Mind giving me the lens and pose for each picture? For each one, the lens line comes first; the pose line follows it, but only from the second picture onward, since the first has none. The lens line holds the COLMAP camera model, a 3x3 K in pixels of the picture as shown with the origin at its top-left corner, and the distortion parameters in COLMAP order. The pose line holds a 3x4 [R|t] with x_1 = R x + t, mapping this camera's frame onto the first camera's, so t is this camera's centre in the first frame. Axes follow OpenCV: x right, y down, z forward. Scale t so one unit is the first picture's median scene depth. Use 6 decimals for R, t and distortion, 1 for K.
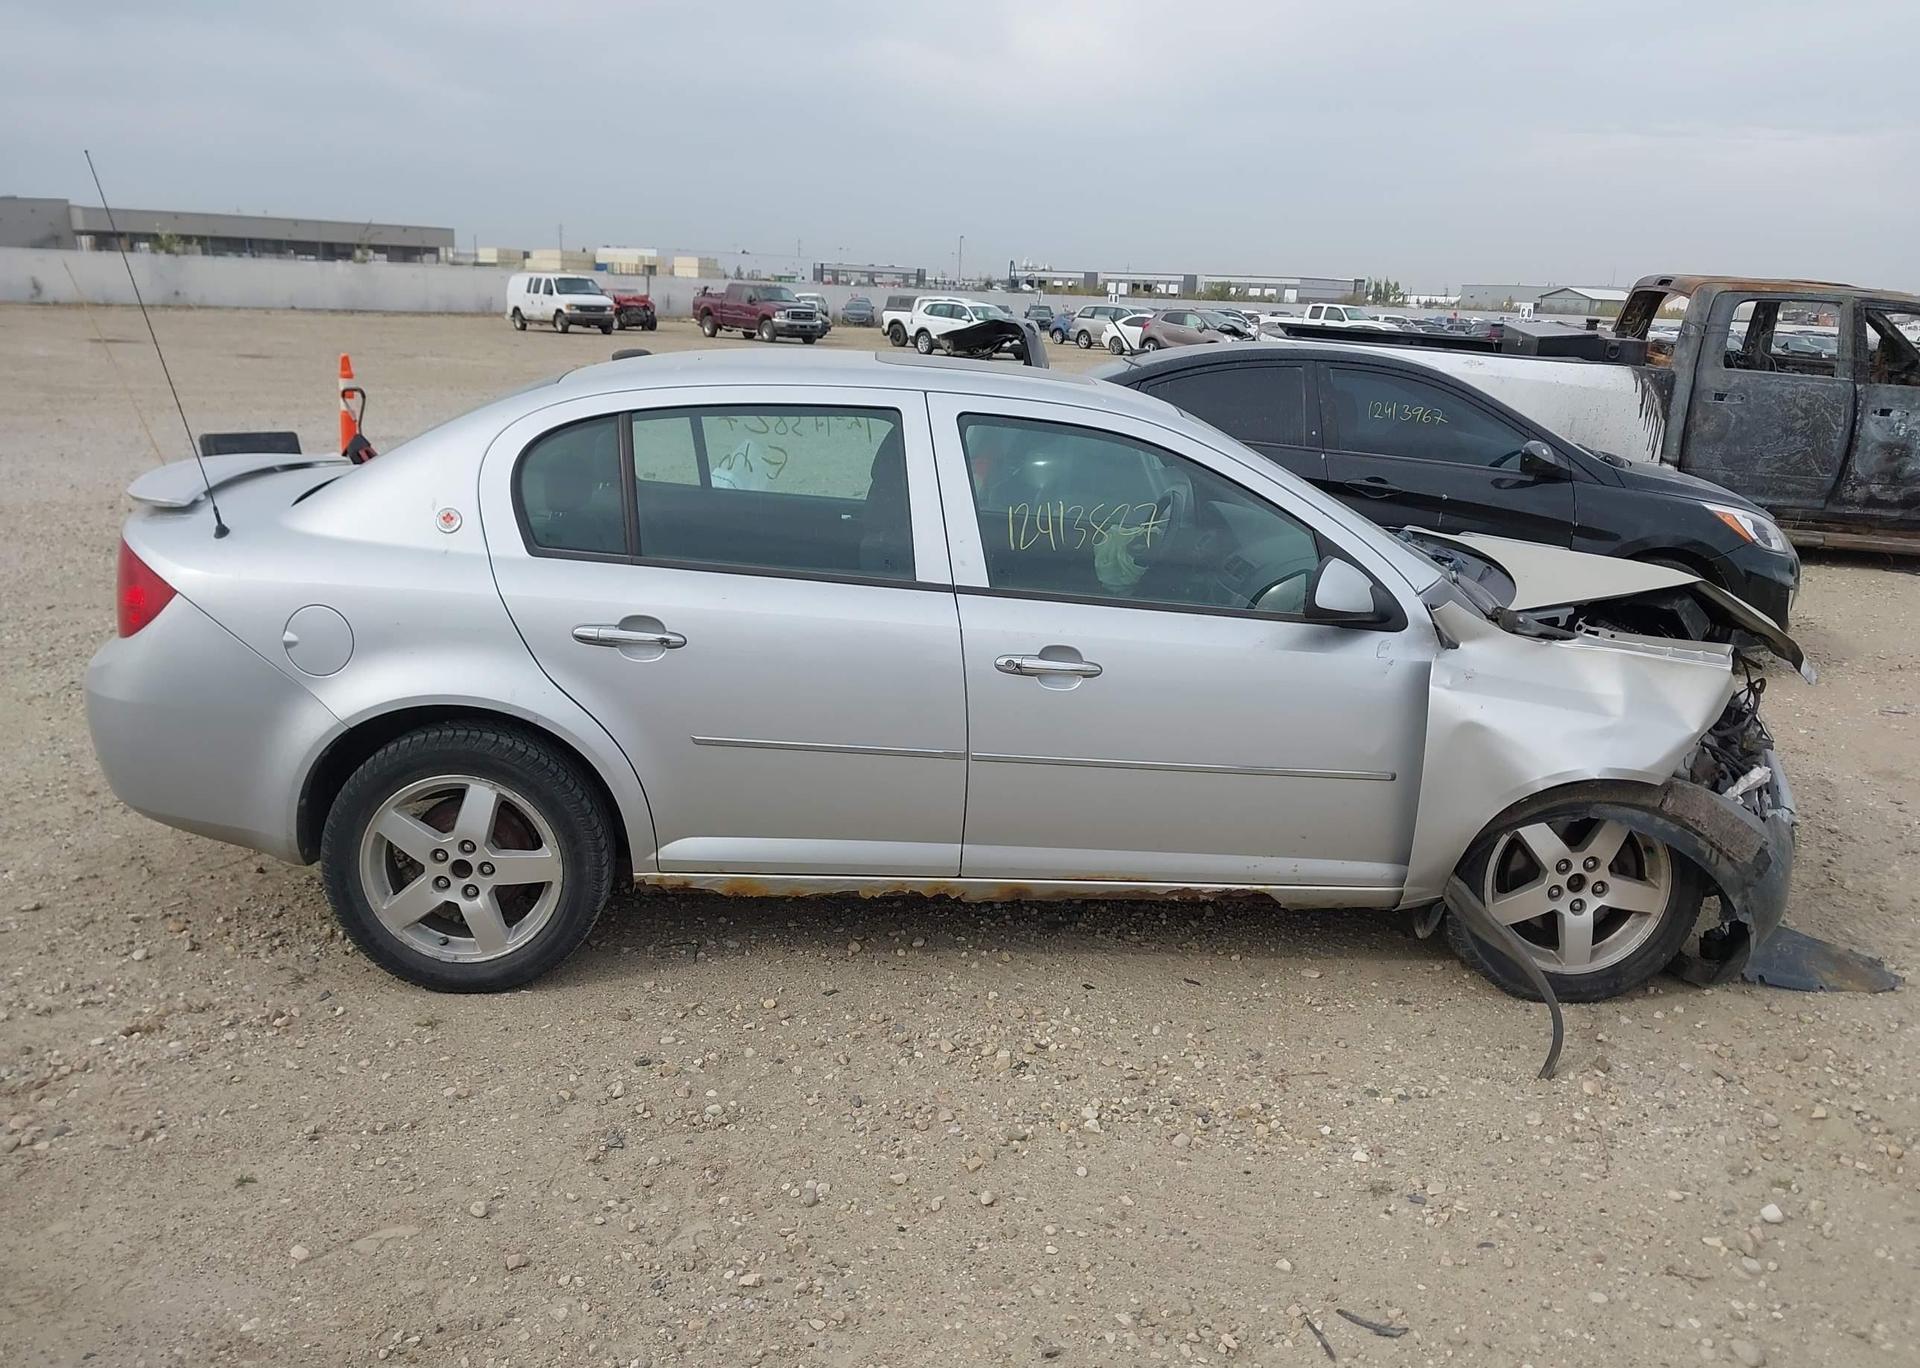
lens RADIAL K [[1572.7, 0, 960.0], [0, 1572.7, 684.0], [0, 0, 1]] dist [0.050936, -0.096652]
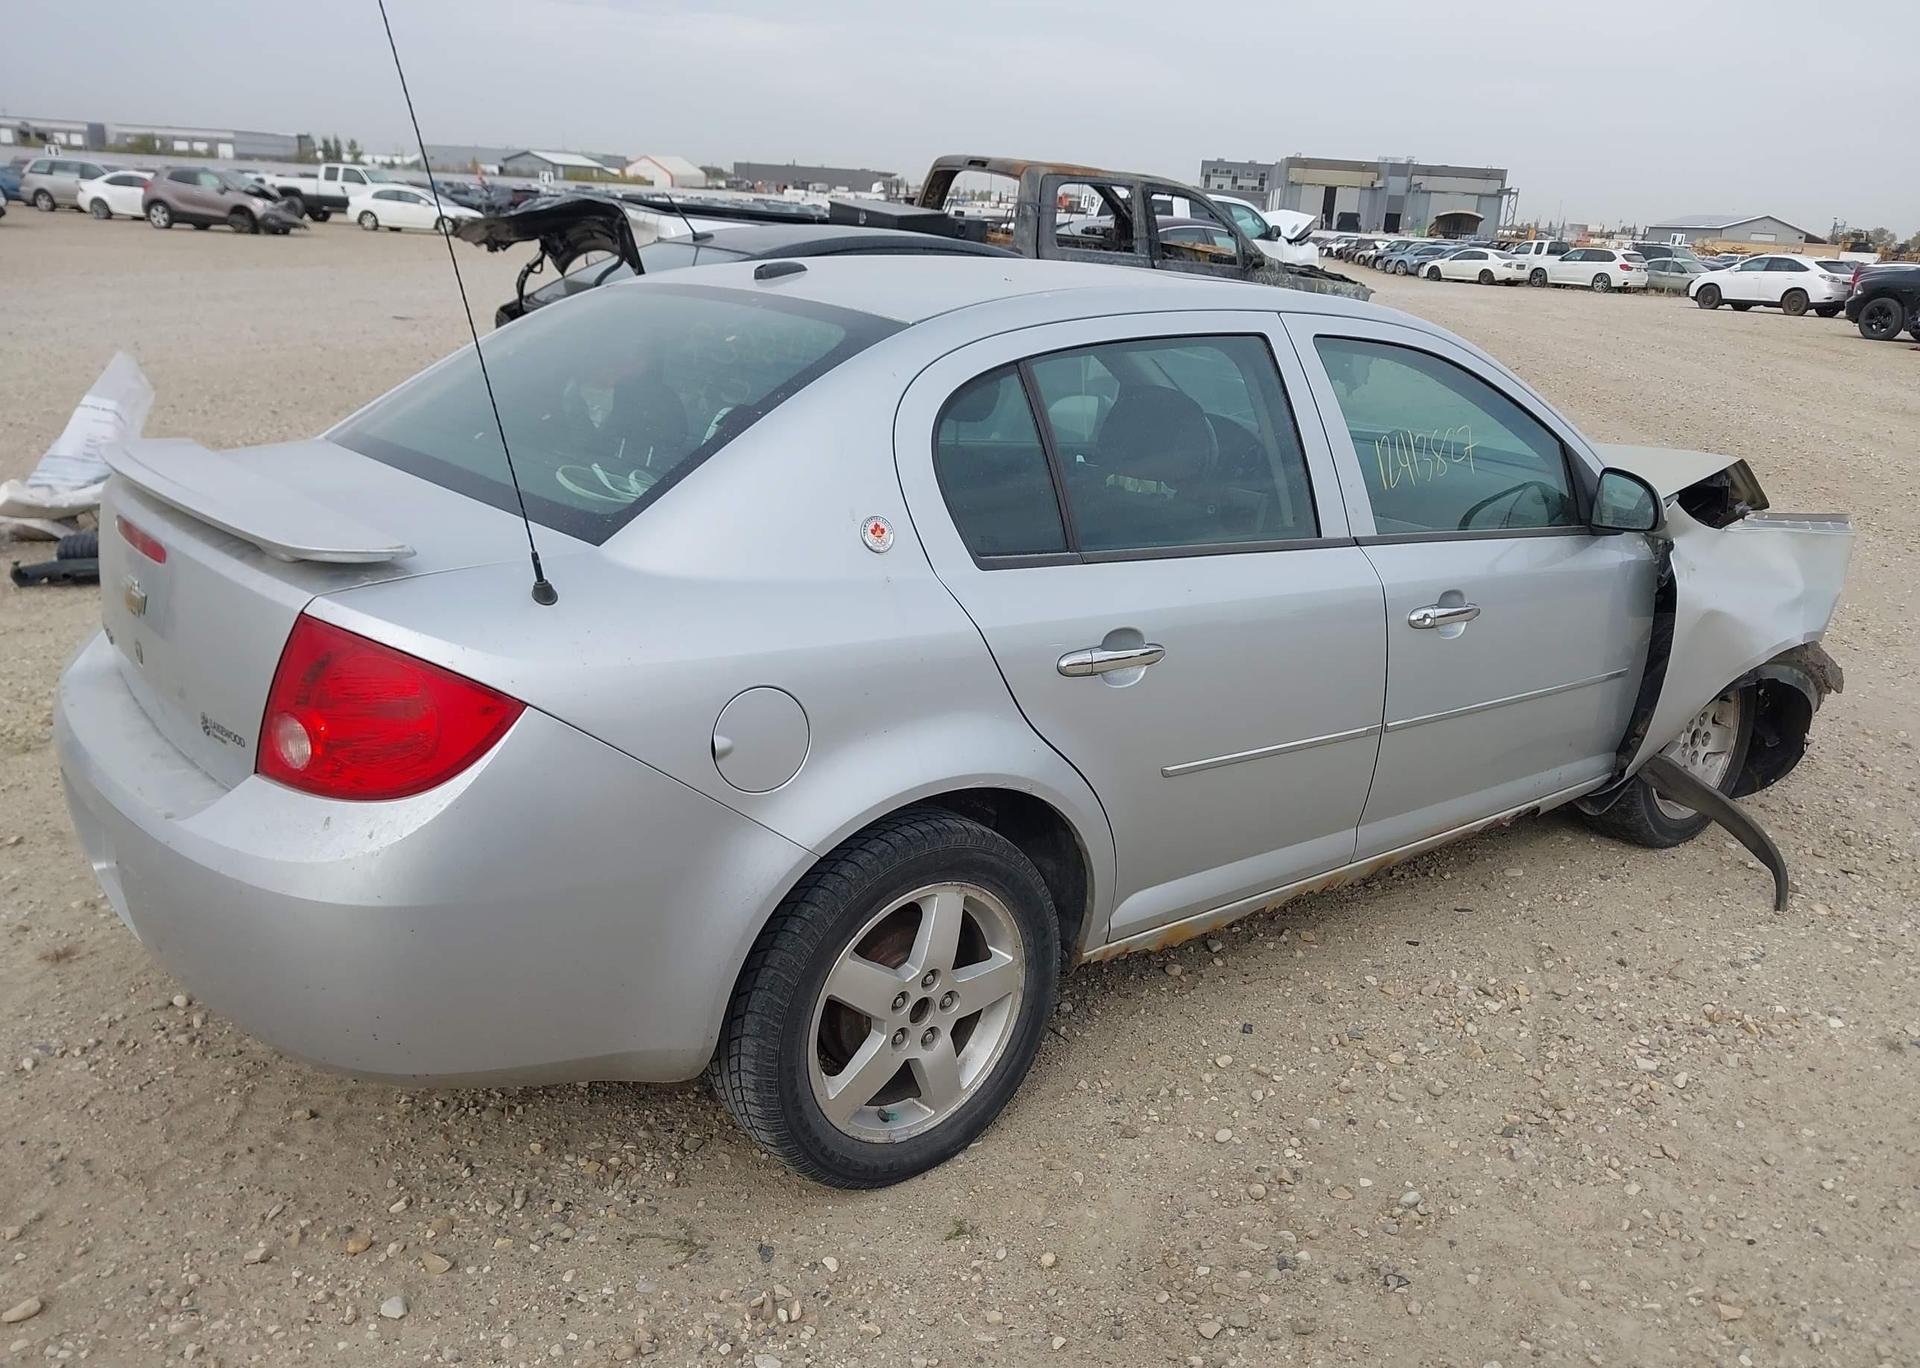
lens RADIAL K [[1552.5, 0, 973.3], [0, 1552.5, 706.7], [0, 0, 1]] dist [-0.003938, 0.004361]
pose [[0.803249, -0.178020, 0.568419, -0.645202], [0.120227, 0.983108, 0.137999, -0.109874], [-0.583384, -0.042508, 0.811083, 0.395740]]
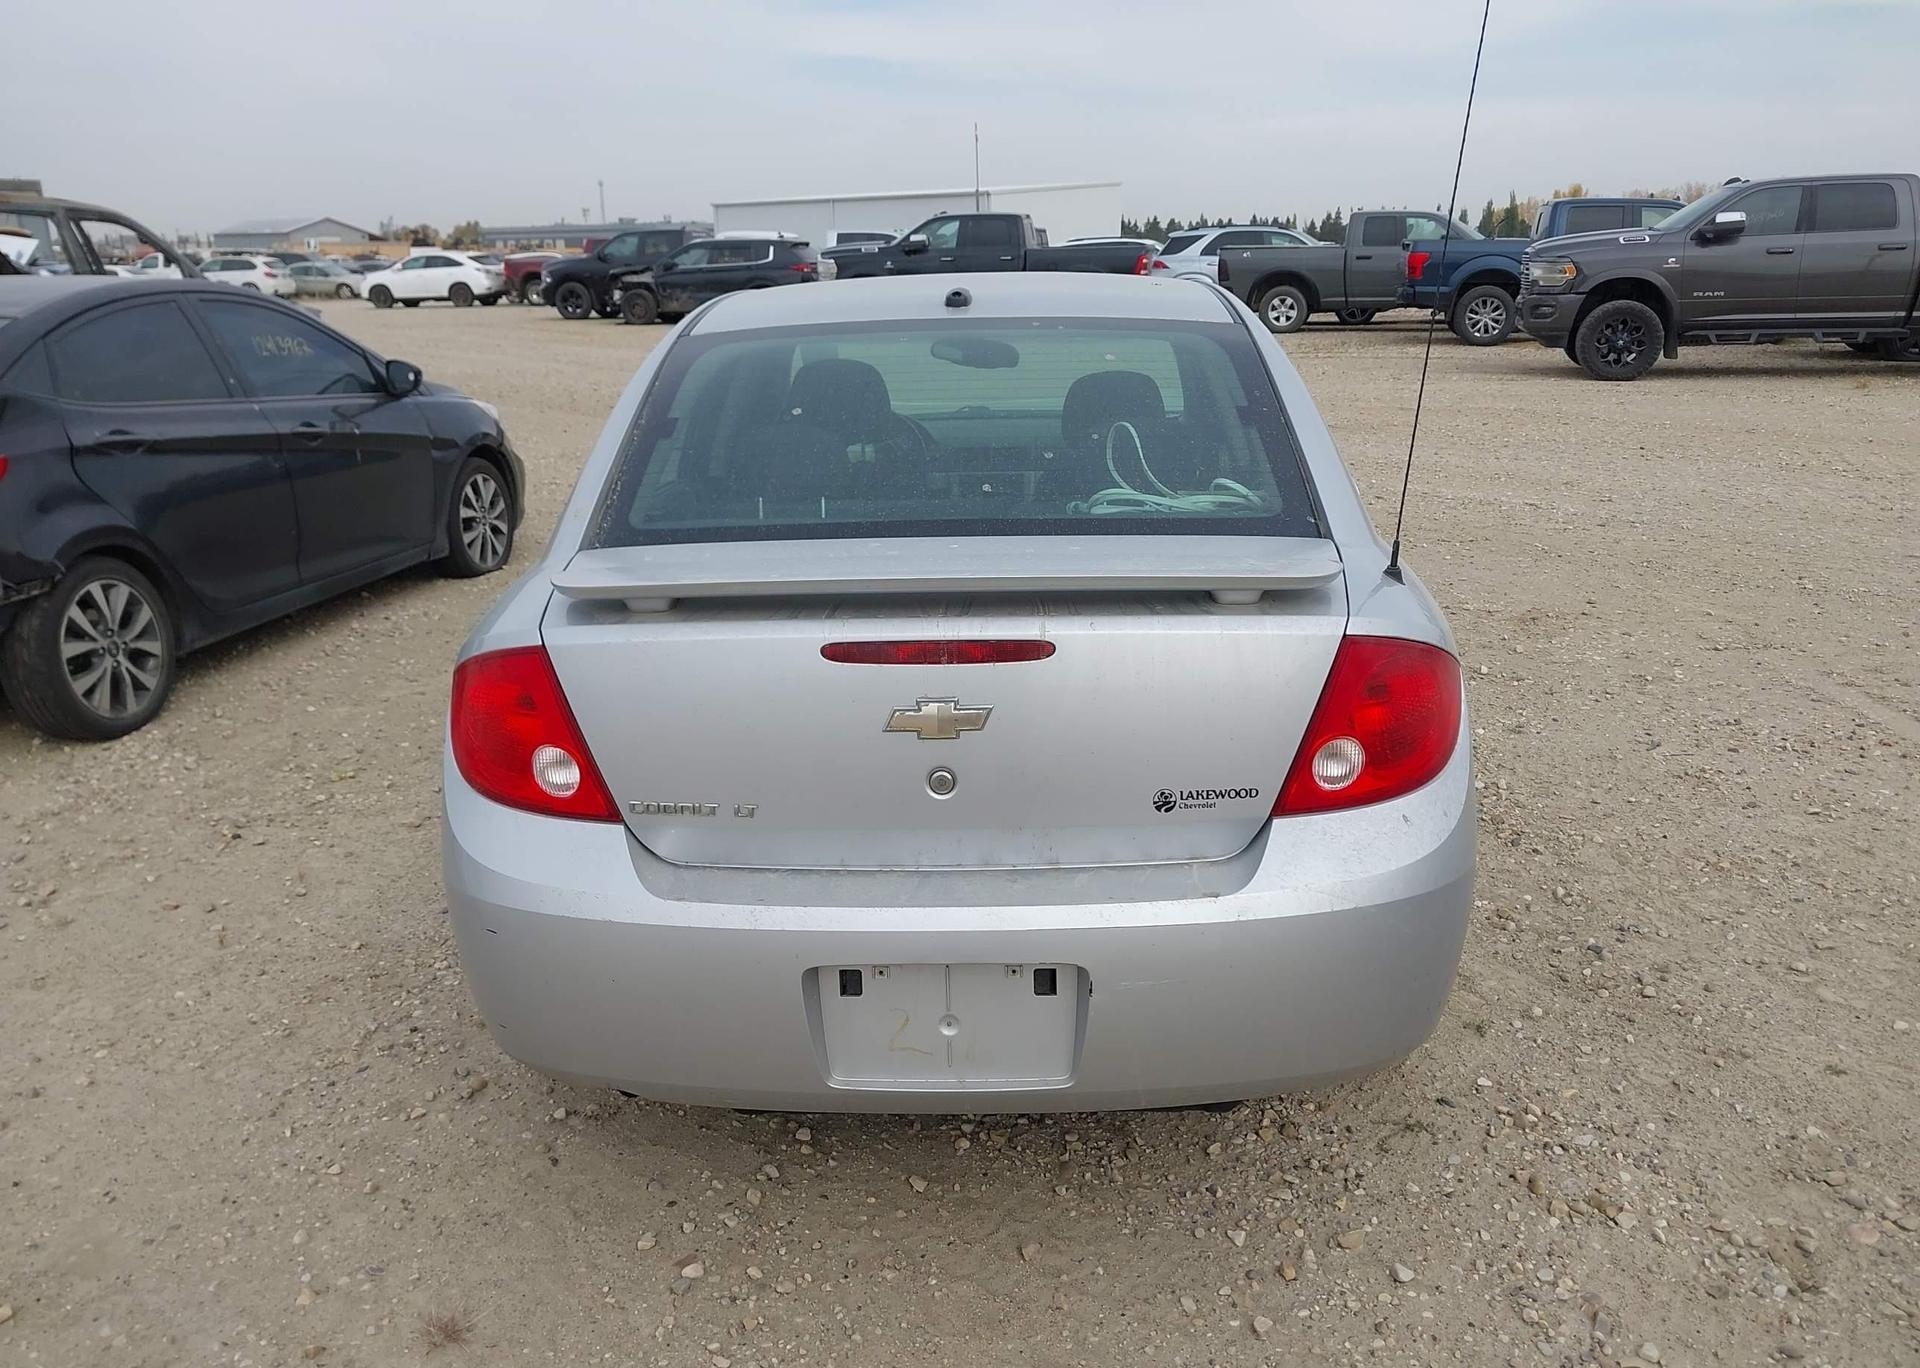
lens RADIAL K [[1571.5, 0, 970.2], [0, 1571.5, 670.6], [0, 0, 1]] dist [0.005628, 0.003336]
pose [[0.075000, -0.296727, 0.952013, -1.080866], [0.250454, 0.929704, 0.270043, -0.273608], [-0.965219, 0.218182, 0.144044, 1.030884]]
